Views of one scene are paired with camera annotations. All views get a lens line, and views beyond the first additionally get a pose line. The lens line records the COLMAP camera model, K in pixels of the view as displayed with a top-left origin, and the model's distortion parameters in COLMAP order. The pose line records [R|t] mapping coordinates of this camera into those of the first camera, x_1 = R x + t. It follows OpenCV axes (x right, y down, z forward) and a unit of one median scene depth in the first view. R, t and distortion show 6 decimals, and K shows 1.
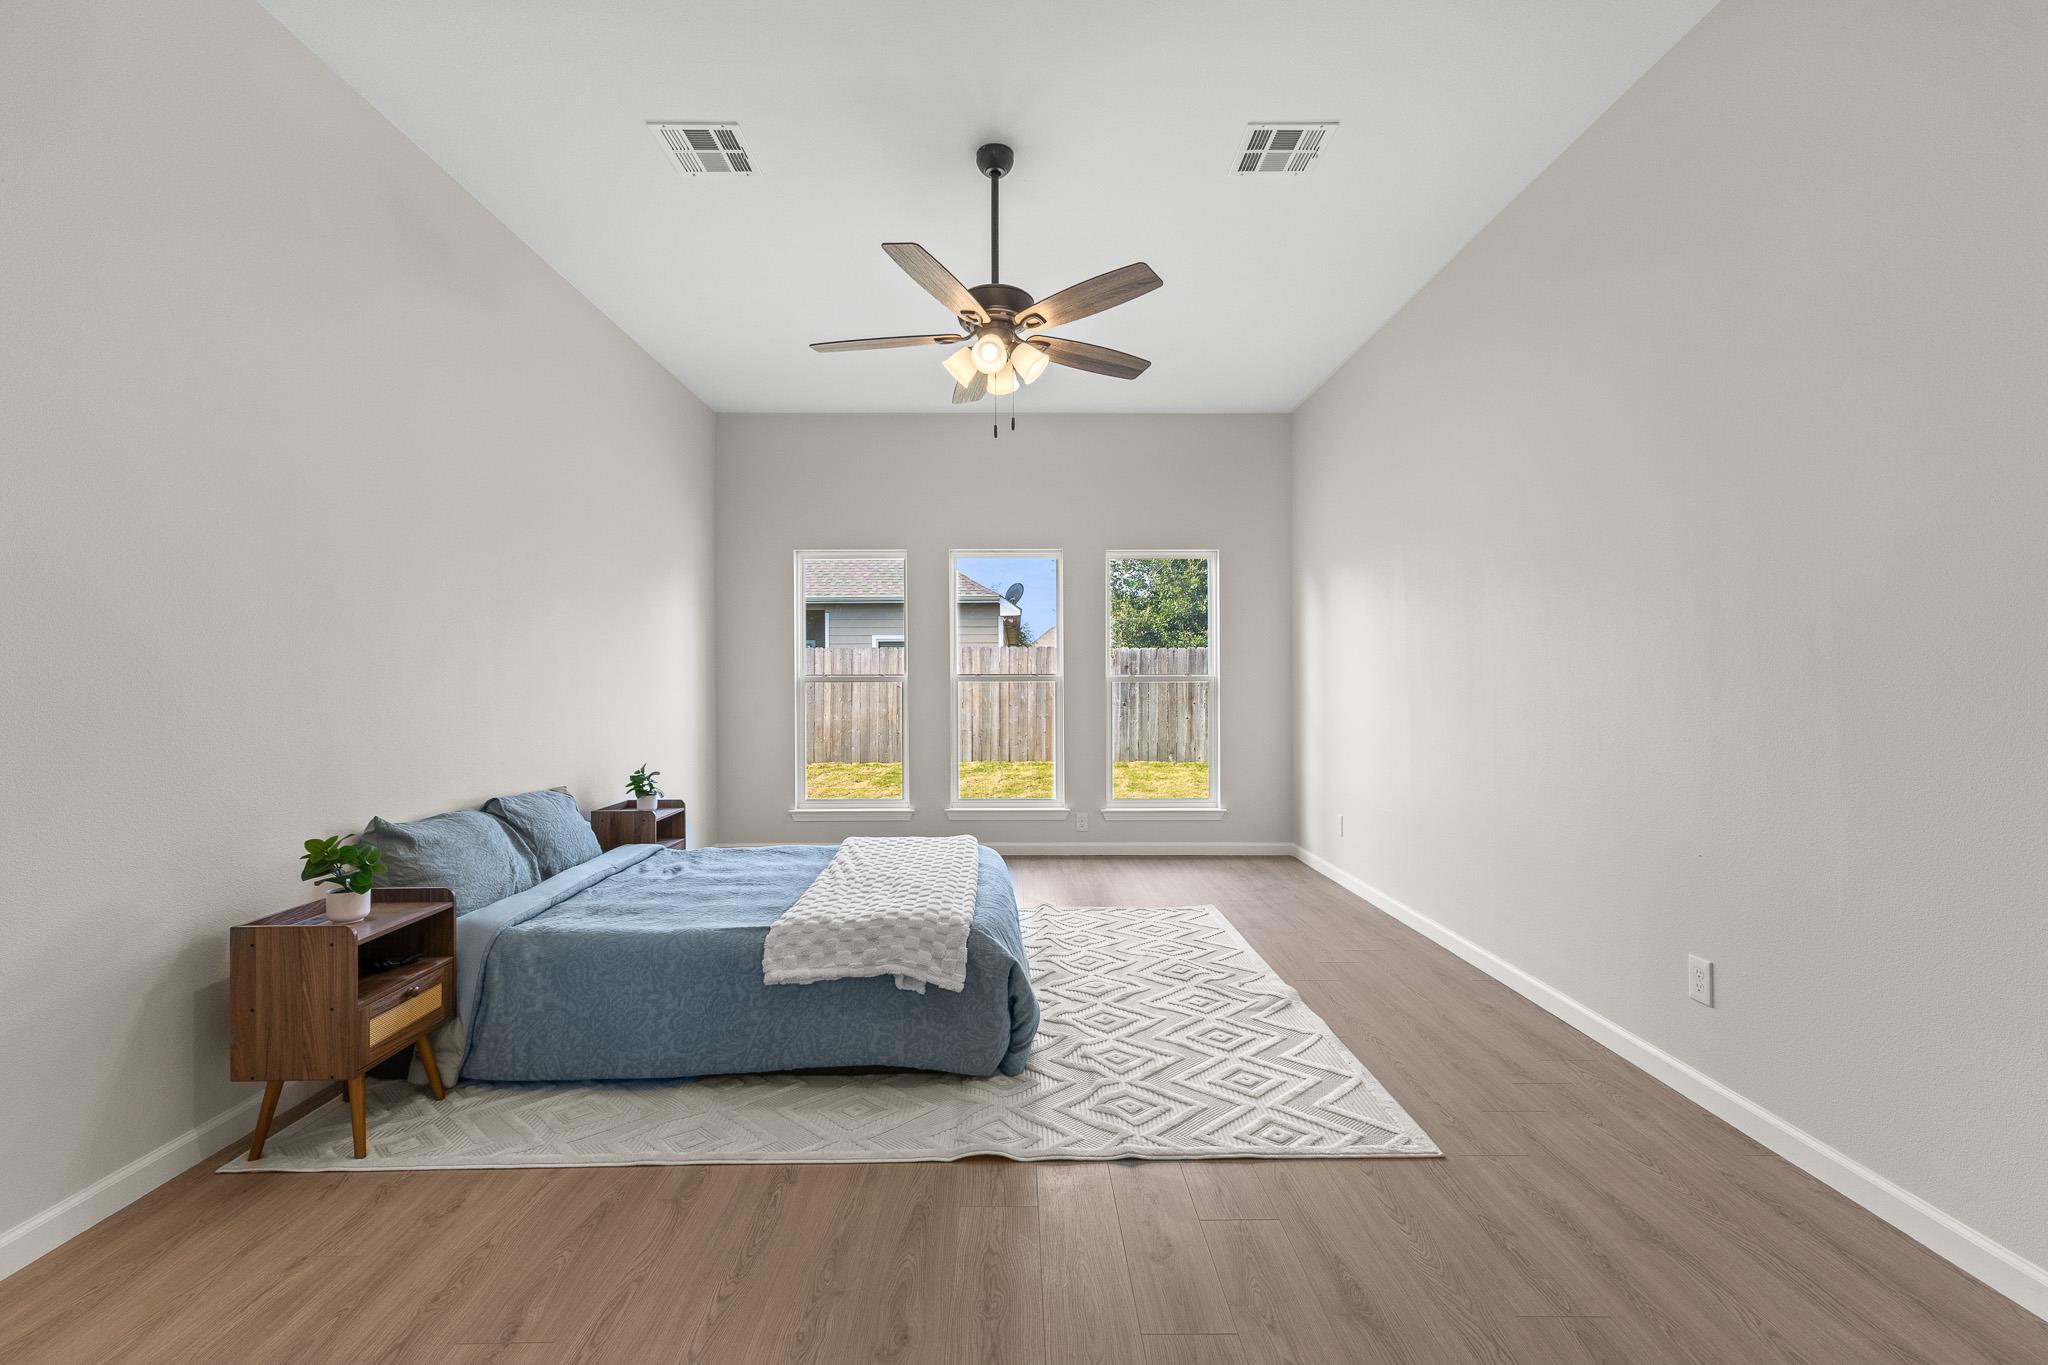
lens RADIAL K [[893.6, 0, 1027.0], [0, 893.6, 666.8], [0, 0, 1]] dist [0.008896, 0.000643]
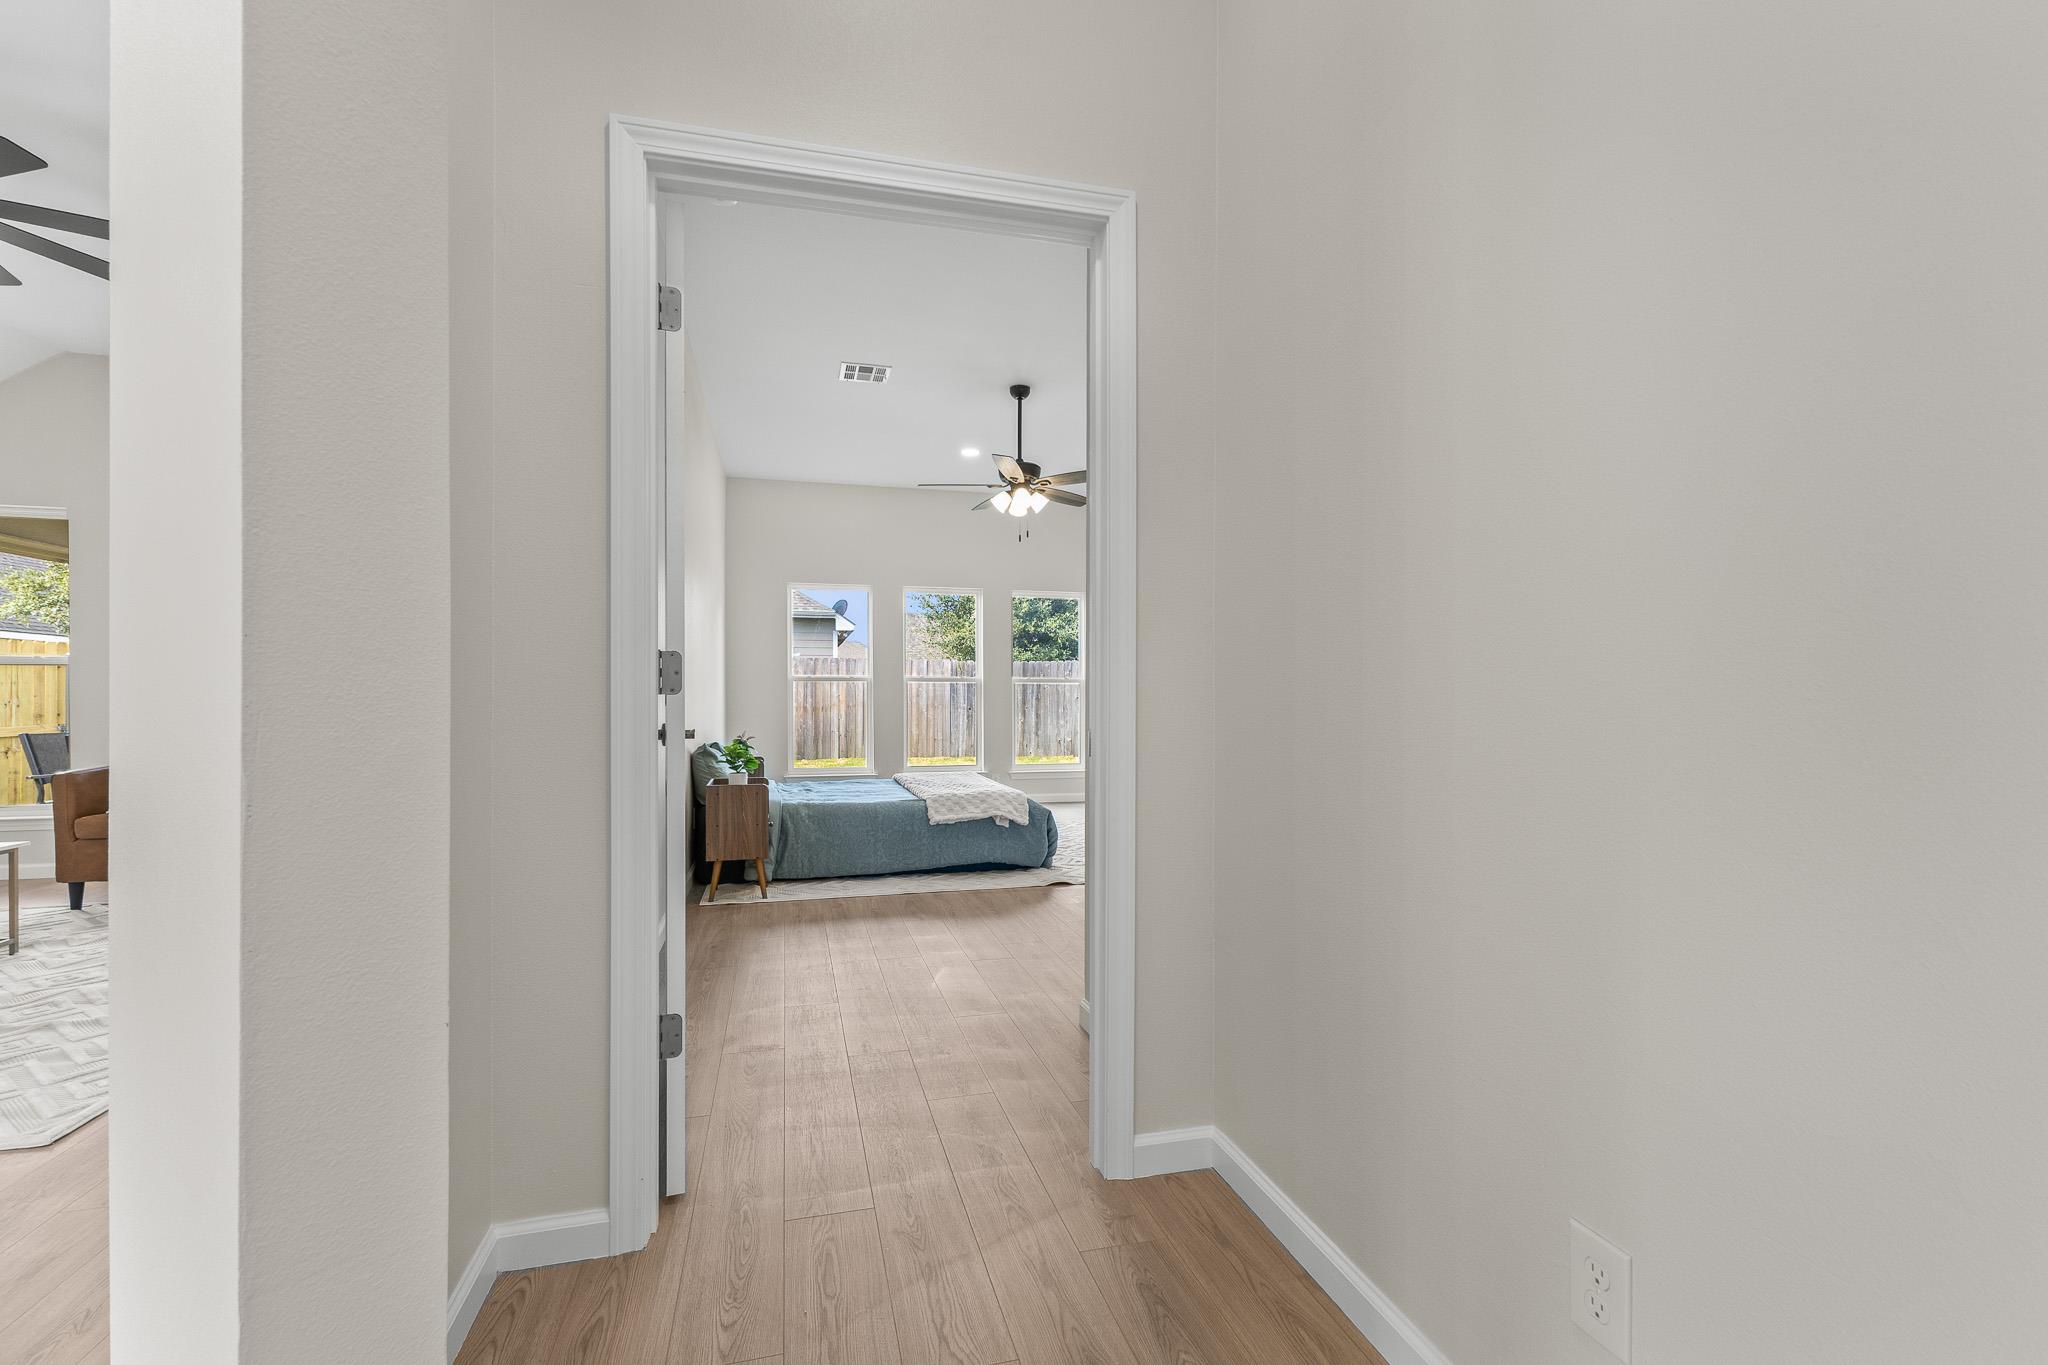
lens RADIAL K [[932.7, 0, 1042.0], [0, 932.7, 687.6], [0, 0, 1]] dist [-0.004791, -0.000787]
pose [[0.964321, 0.005646, 0.264676, -0.596224], [-0.006670, 0.999973, 0.002969, 0.046112], [-0.264652, -0.004629, 0.964333, -1.030543]]
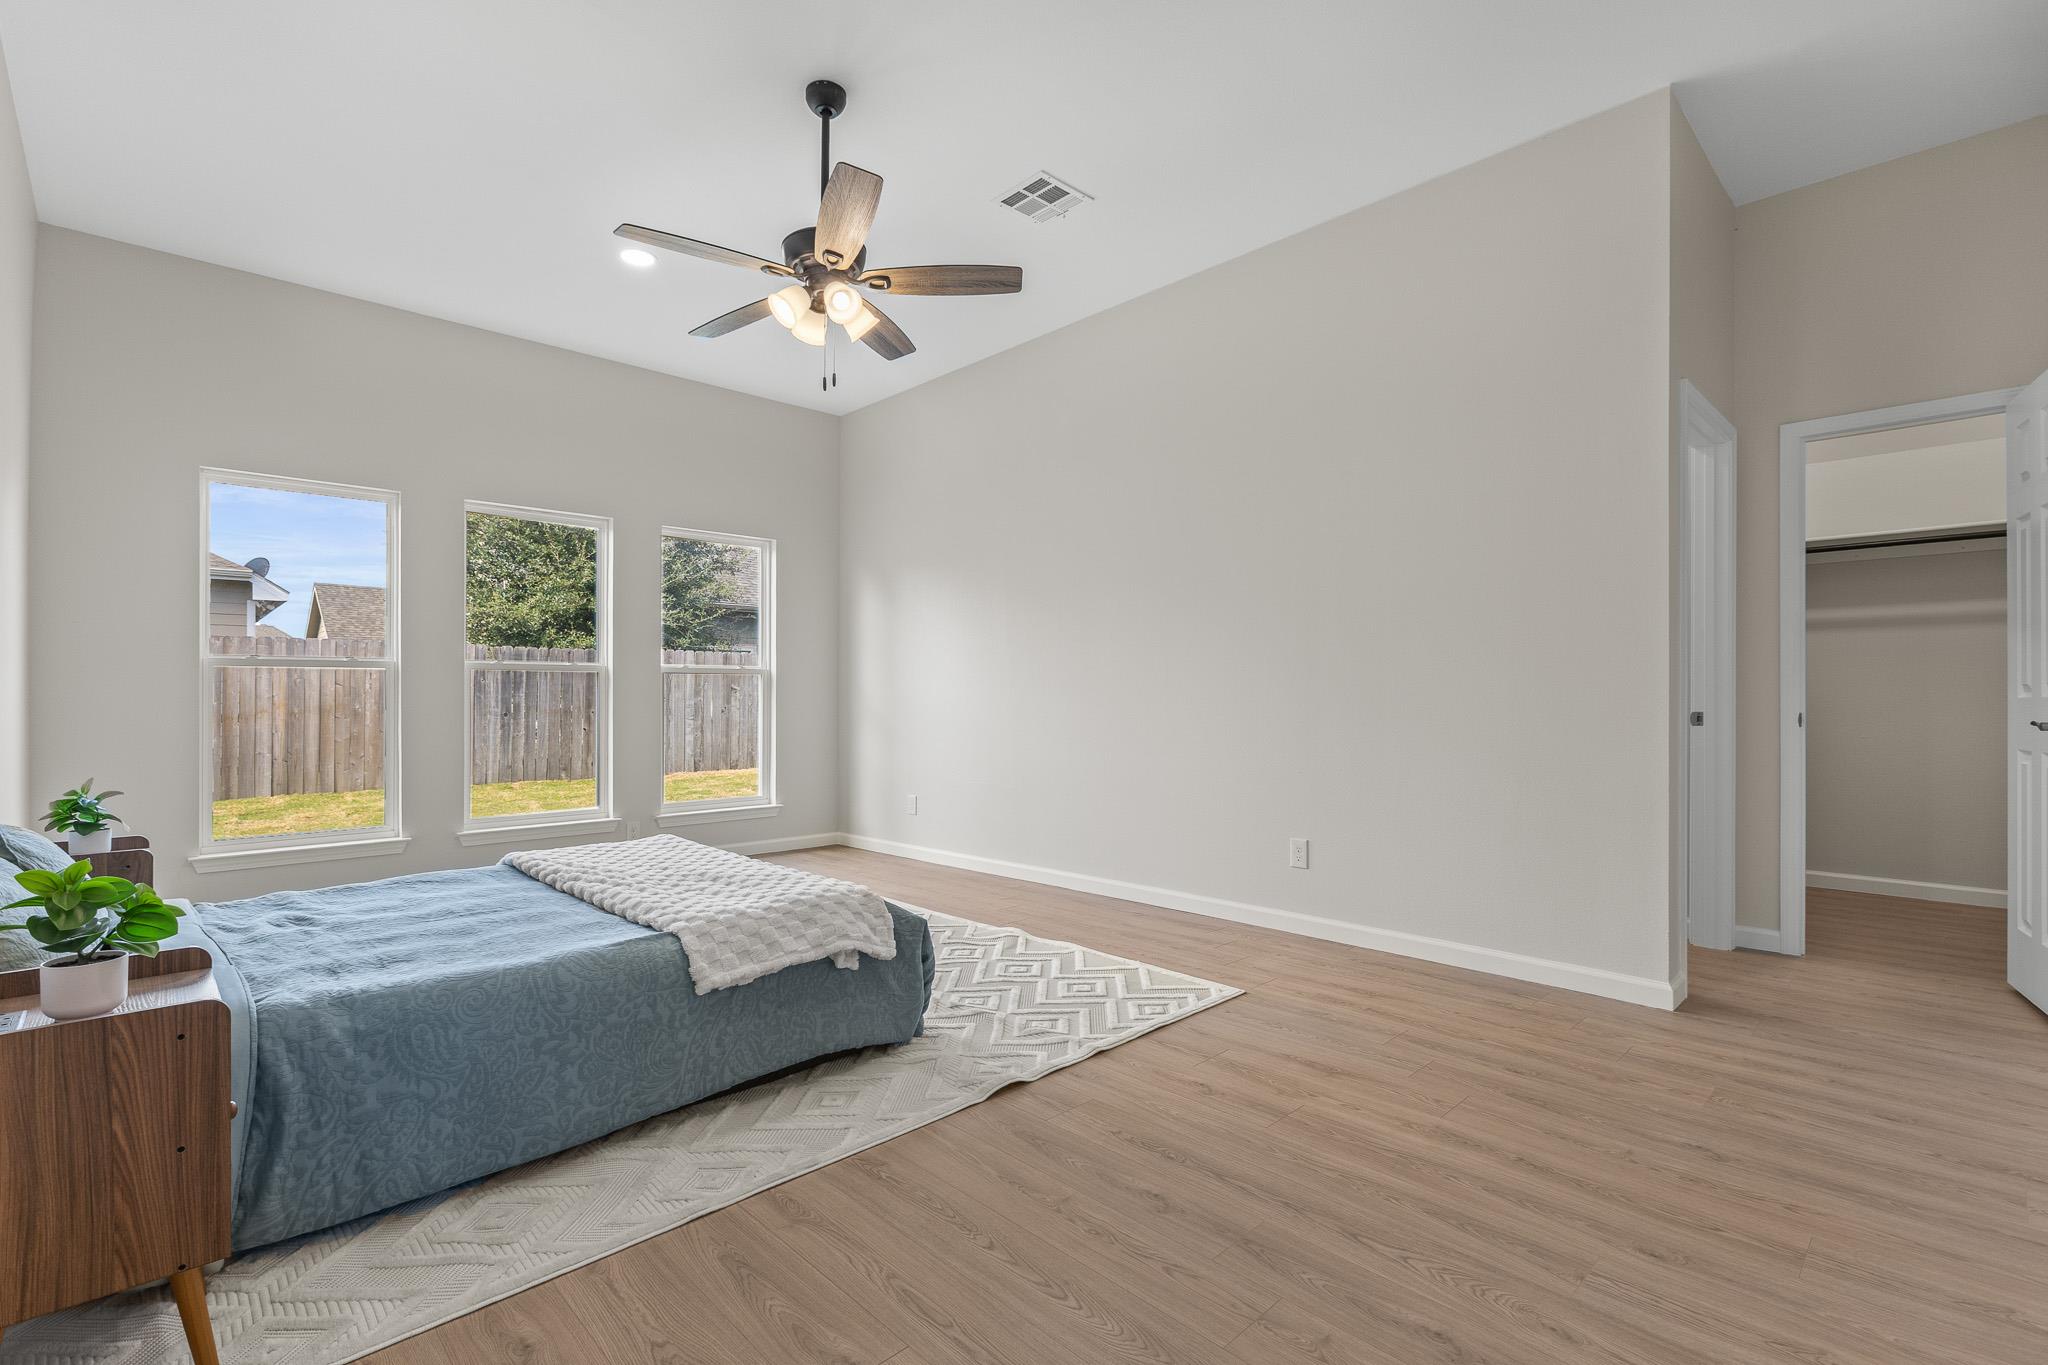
lens RADIAL K [[932.7, 0, 1031.1], [0, 932.7, 682.7], [0, 0, 1]] dist [-0.004791, -0.000787]
pose [[0.719502, 0.011412, 0.694397, -0.667561], [-0.008871, 0.999934, -0.007241, 0.069288], [-0.694434, -0.000950, 0.719556, 0.167014]]
